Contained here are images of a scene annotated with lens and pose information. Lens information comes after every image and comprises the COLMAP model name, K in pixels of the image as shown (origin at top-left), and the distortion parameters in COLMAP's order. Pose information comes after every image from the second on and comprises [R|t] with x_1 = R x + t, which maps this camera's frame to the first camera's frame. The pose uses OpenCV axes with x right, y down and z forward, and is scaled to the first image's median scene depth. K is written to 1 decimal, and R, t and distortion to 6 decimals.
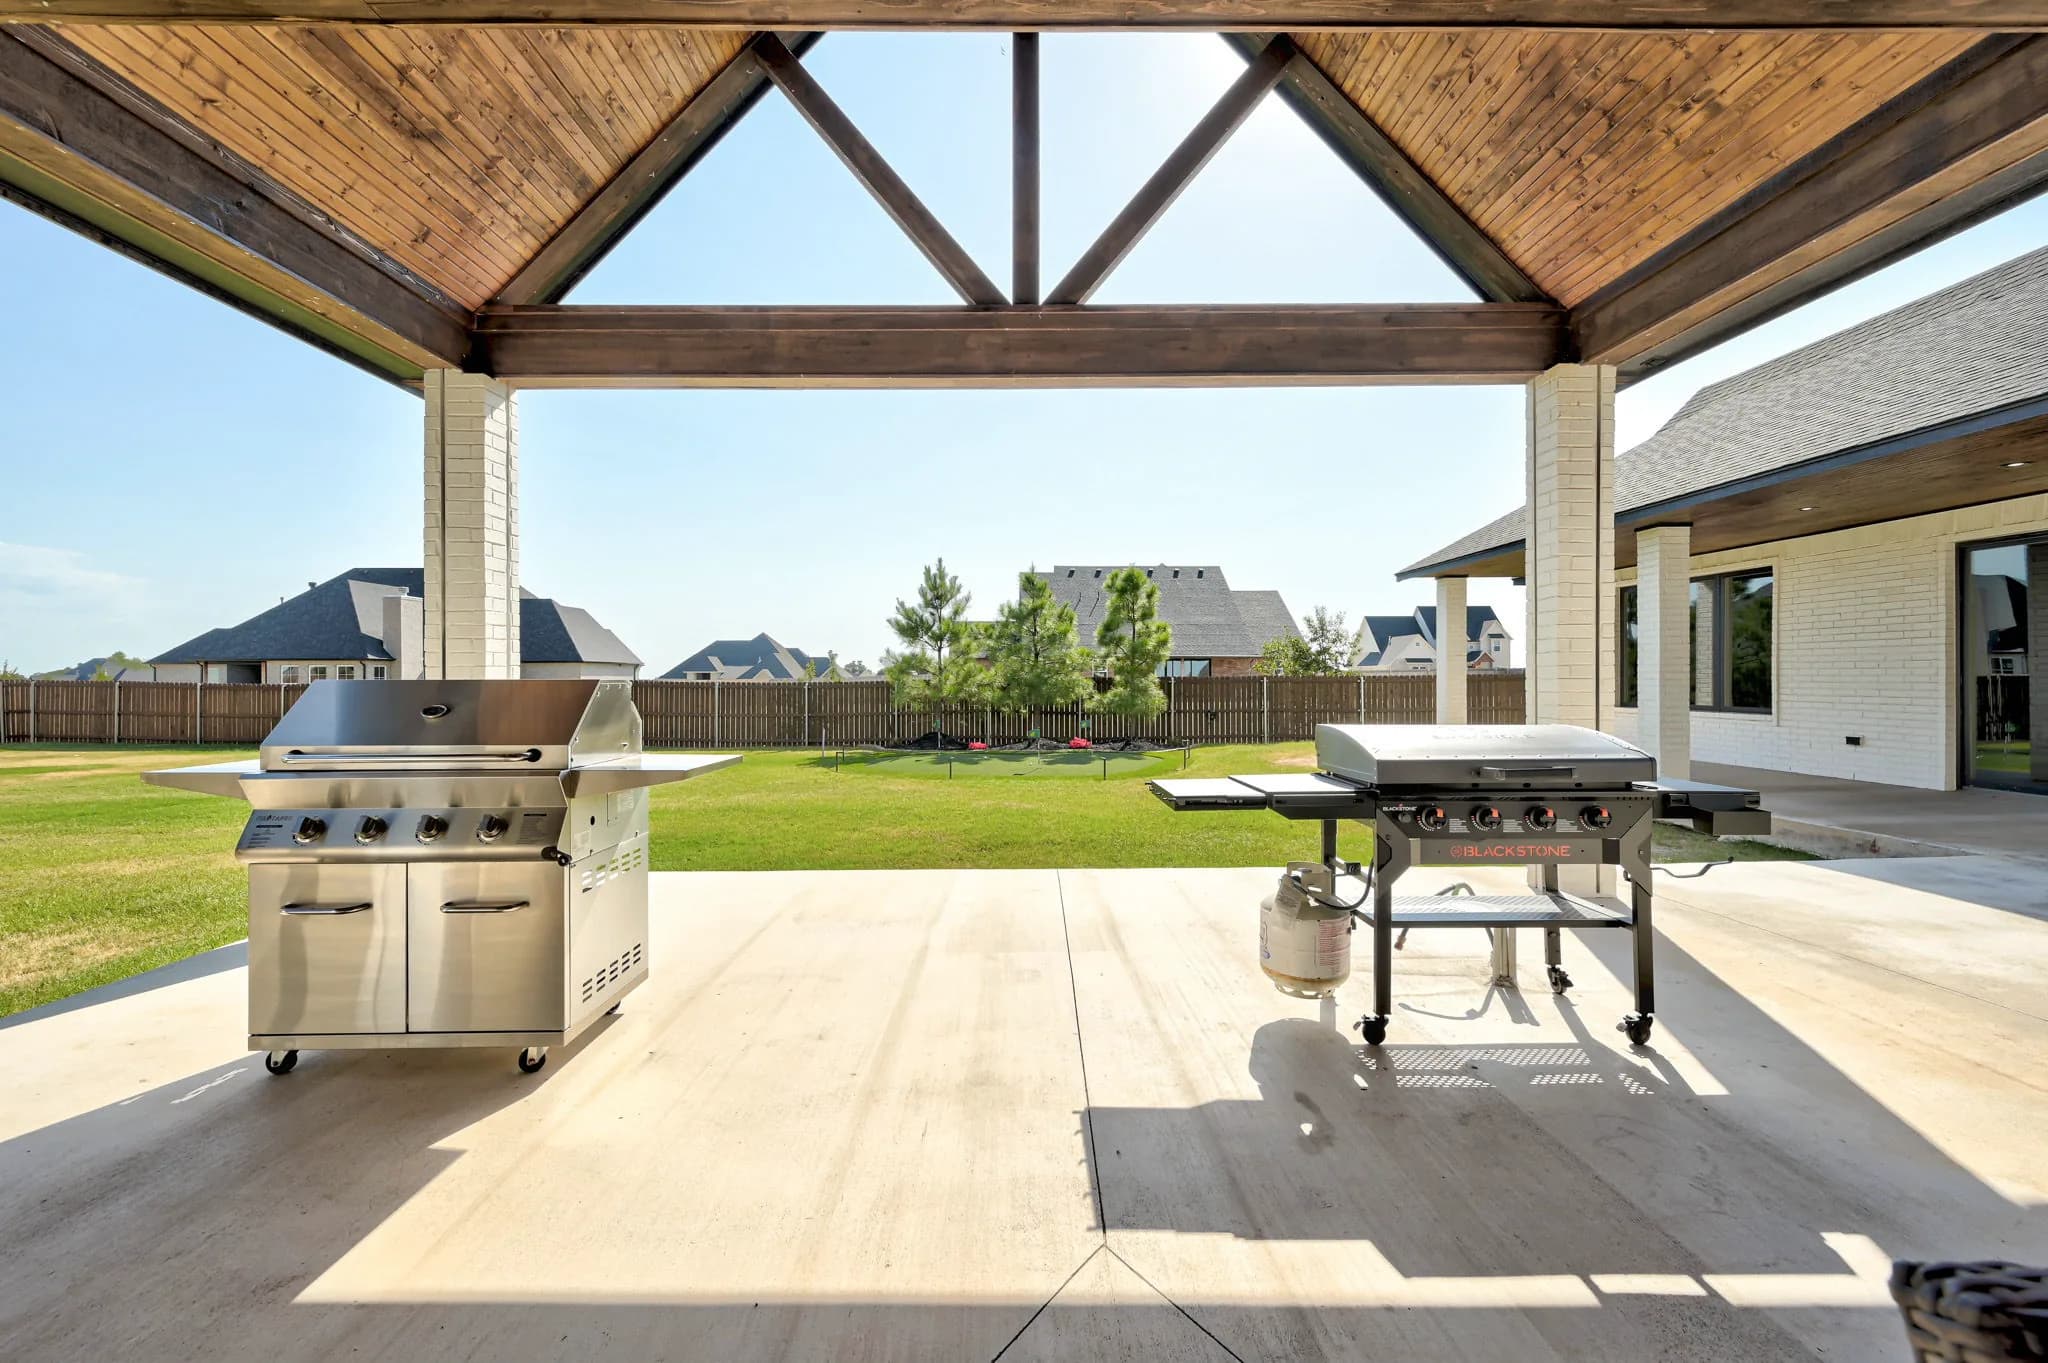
lens RADIAL K [[851.7, 0, 1024.3], [0, 851.7, 680.3], [0, 0, 1]] dist [-0.003999, -0.001089]
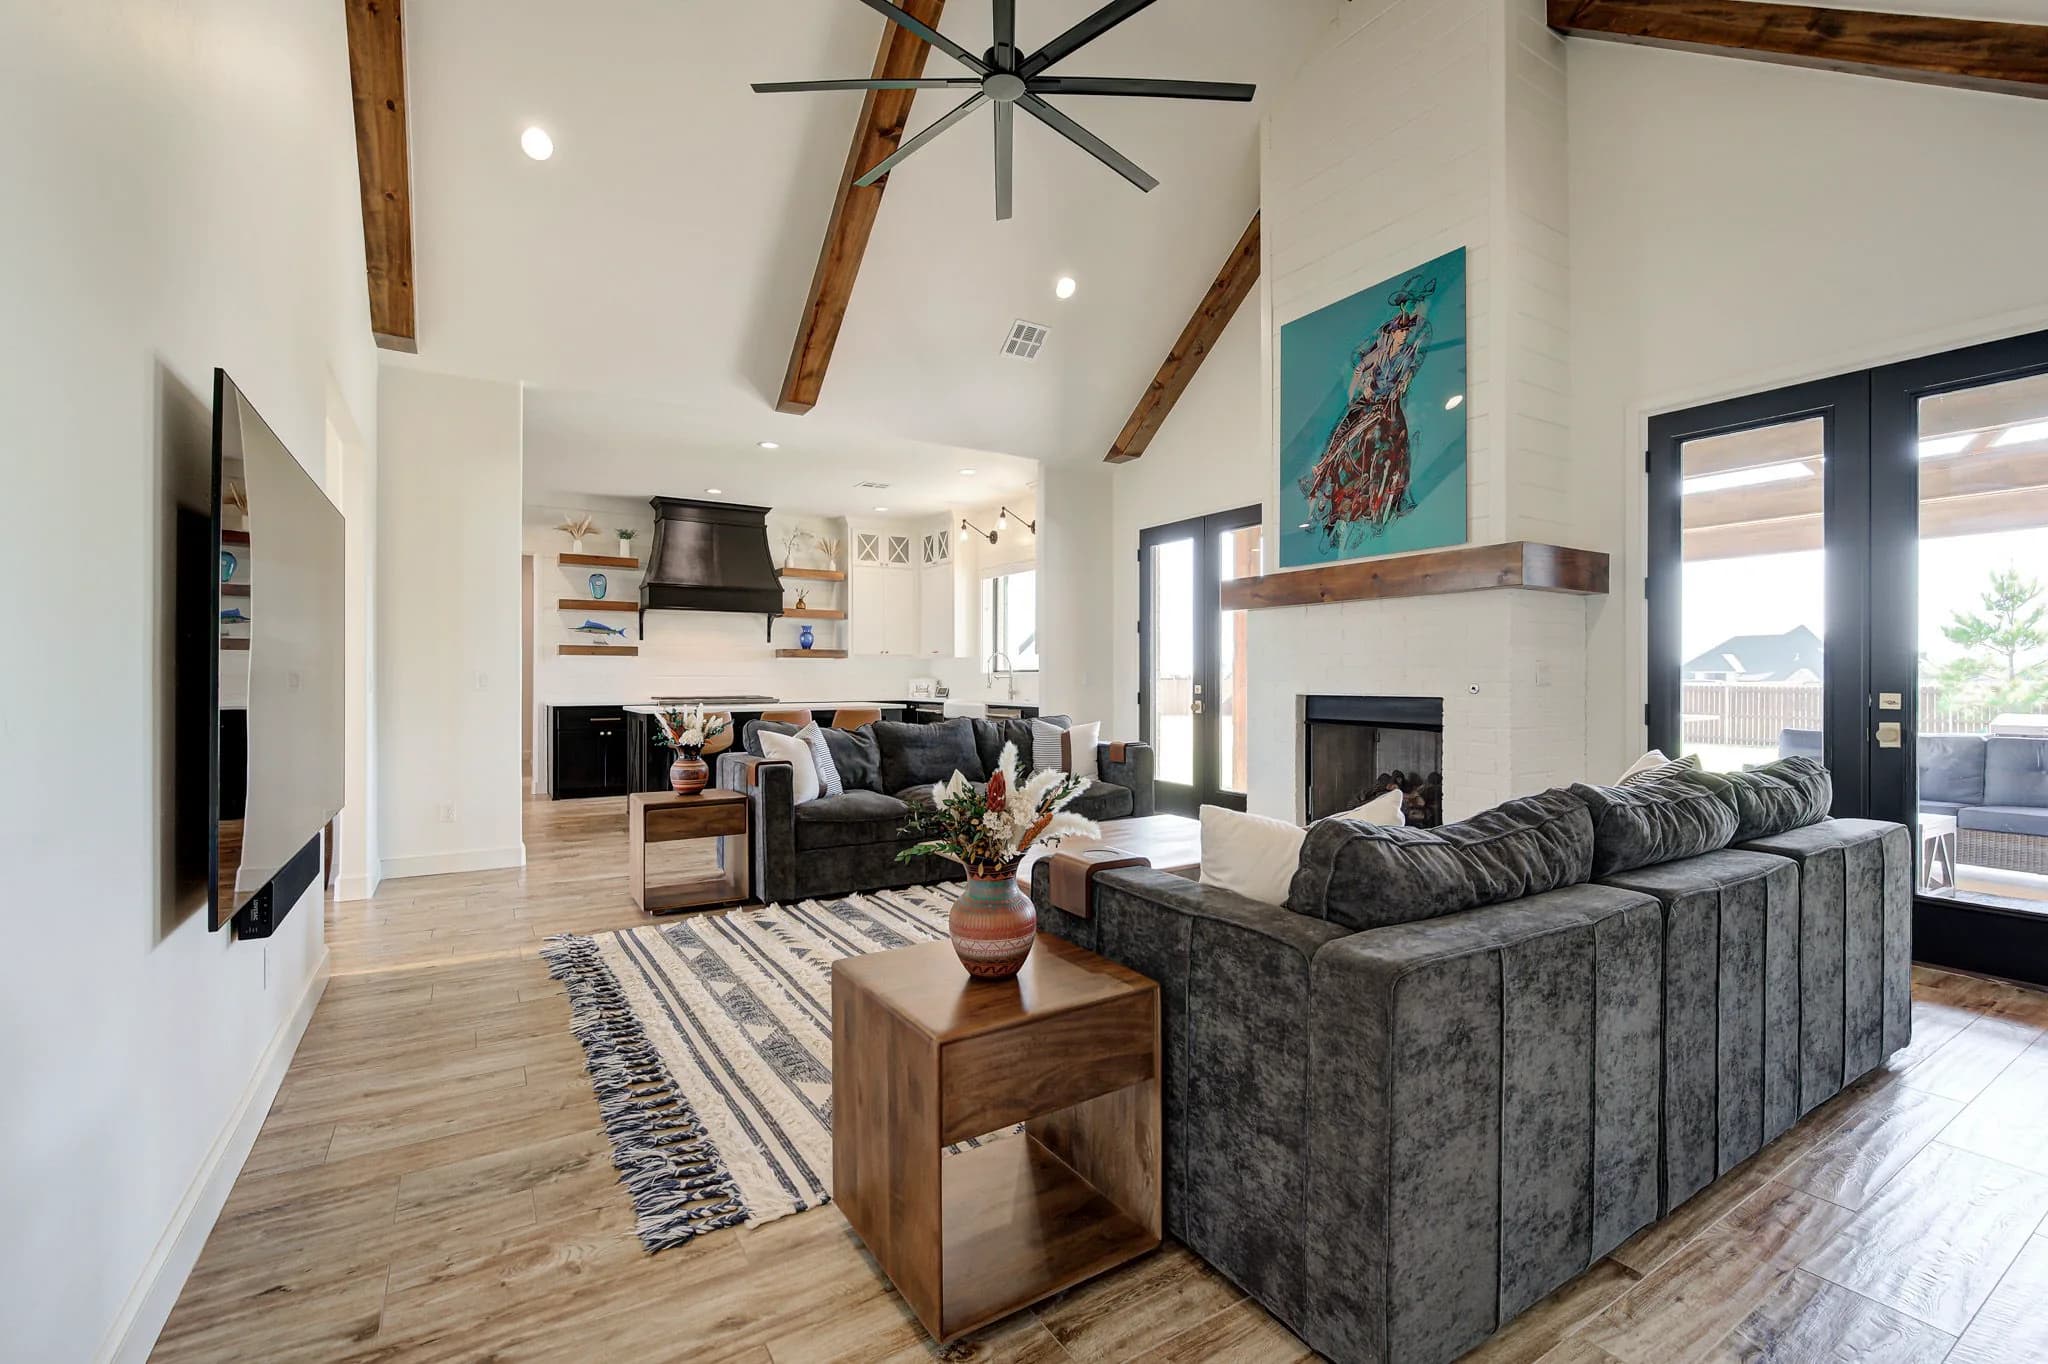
lens RADIAL K [[901.5, 0, 1041.5], [0, 901.5, 682.0], [0, 0, 1]] dist [-0.003391, -0.000601]
pose [[0.536558, 0.004991, -0.843849, 0.158510], [-0.003302, 0.999987, 0.003815, -0.006706], [0.843857, 0.000739, 0.536567, -0.411342]]
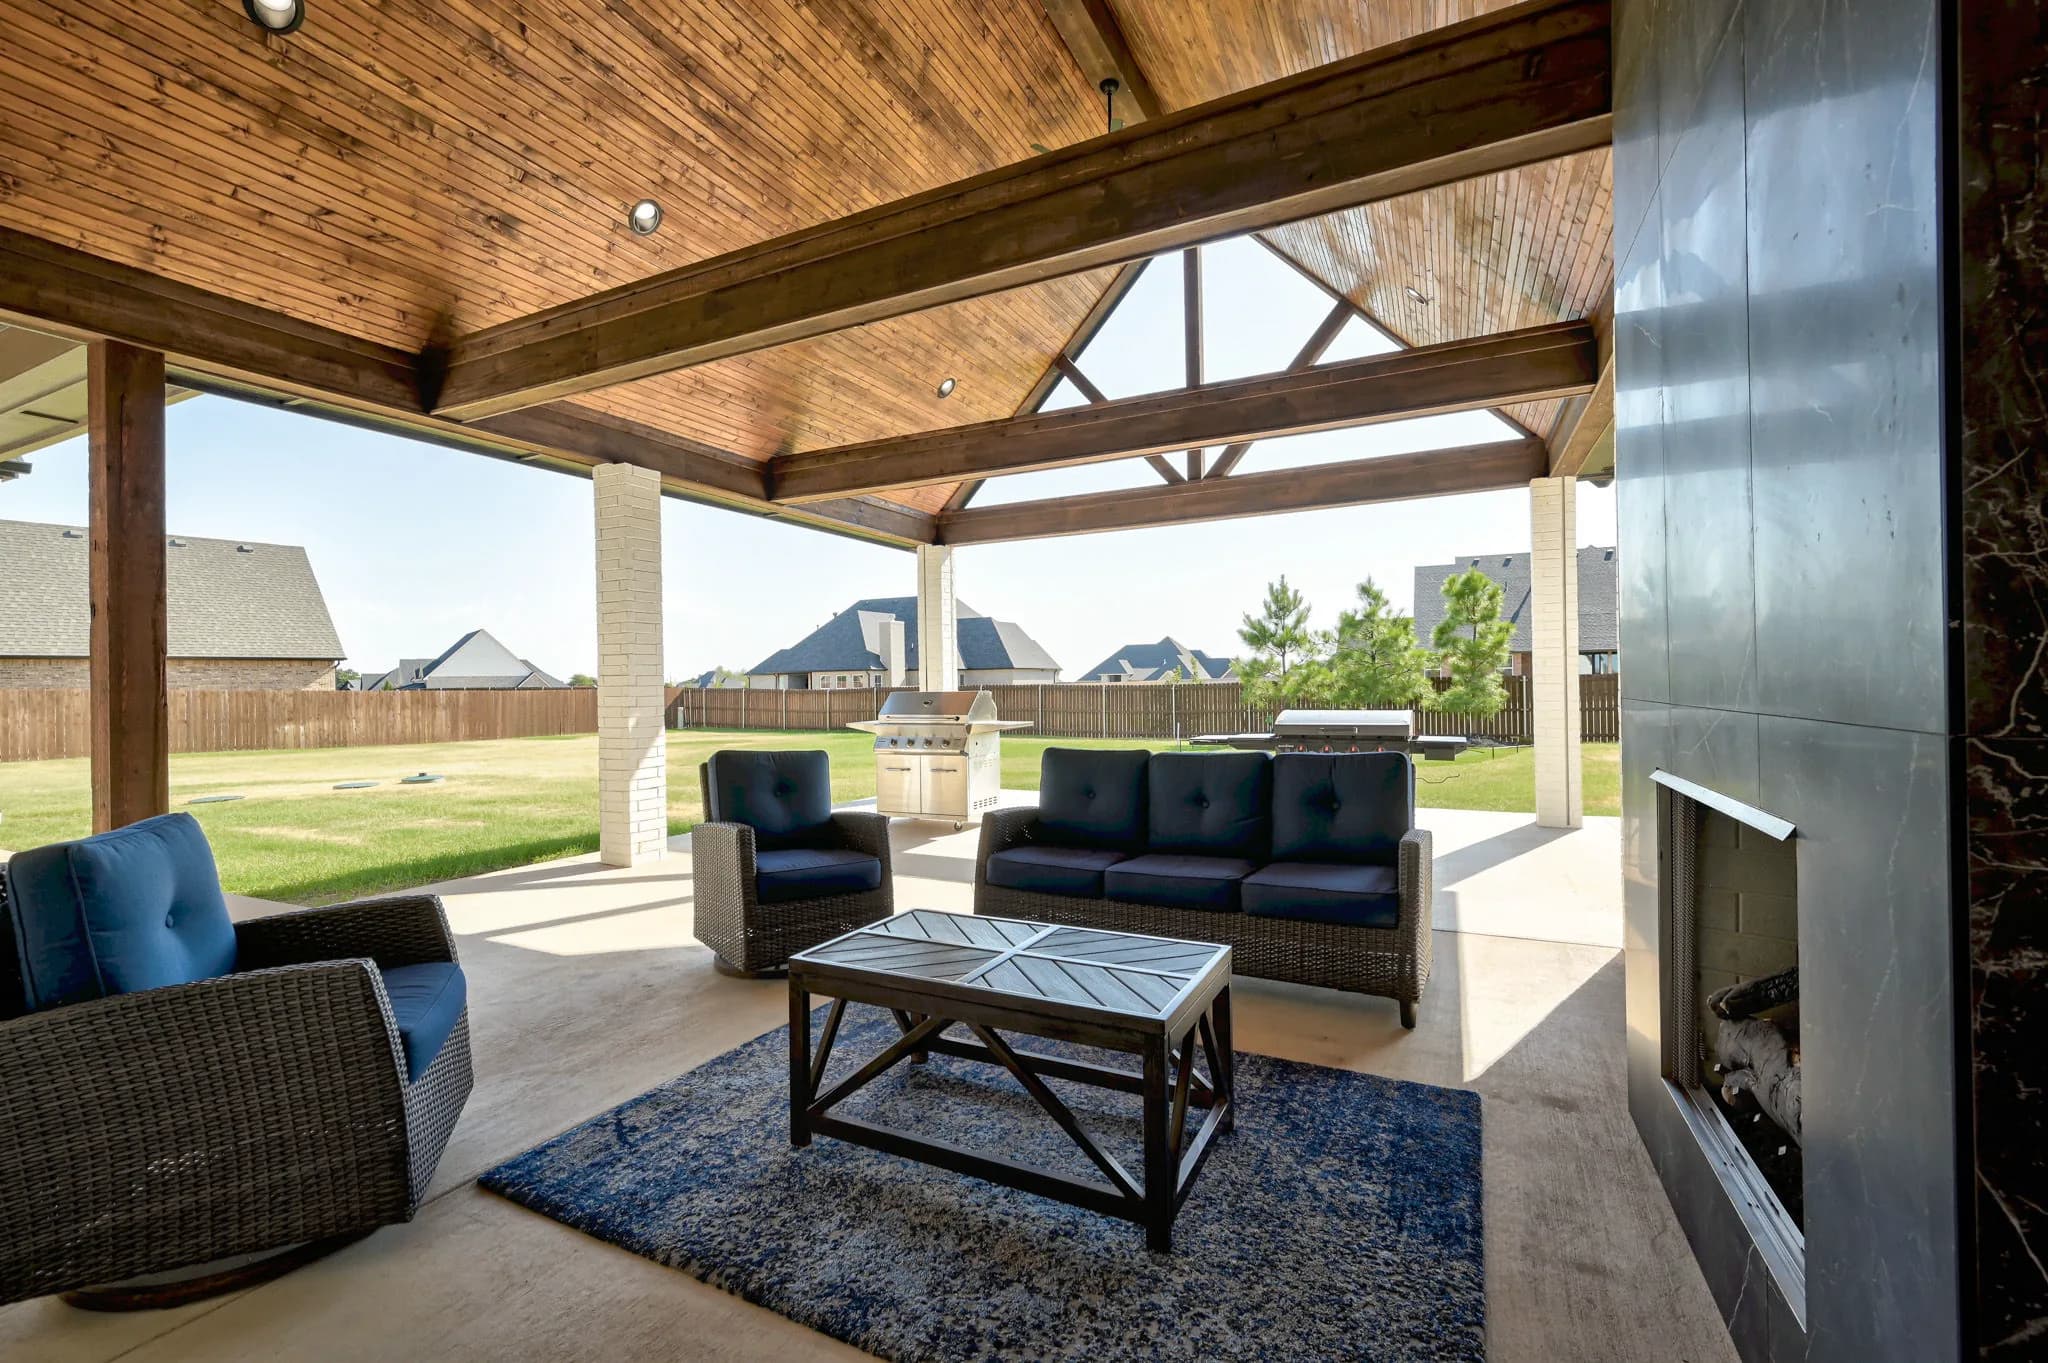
lens RADIAL K [[851.7, 0, 1032.6], [0, 851.7, 682.4], [0, 0, 1]] dist [-0.003999, -0.001089]
pose [[0.893924, -0.011792, -0.448063, 0.111545], [0.013119, 0.999914, -0.000141, -0.003411], [0.448027, -0.005752, 0.894002, -0.172330]]
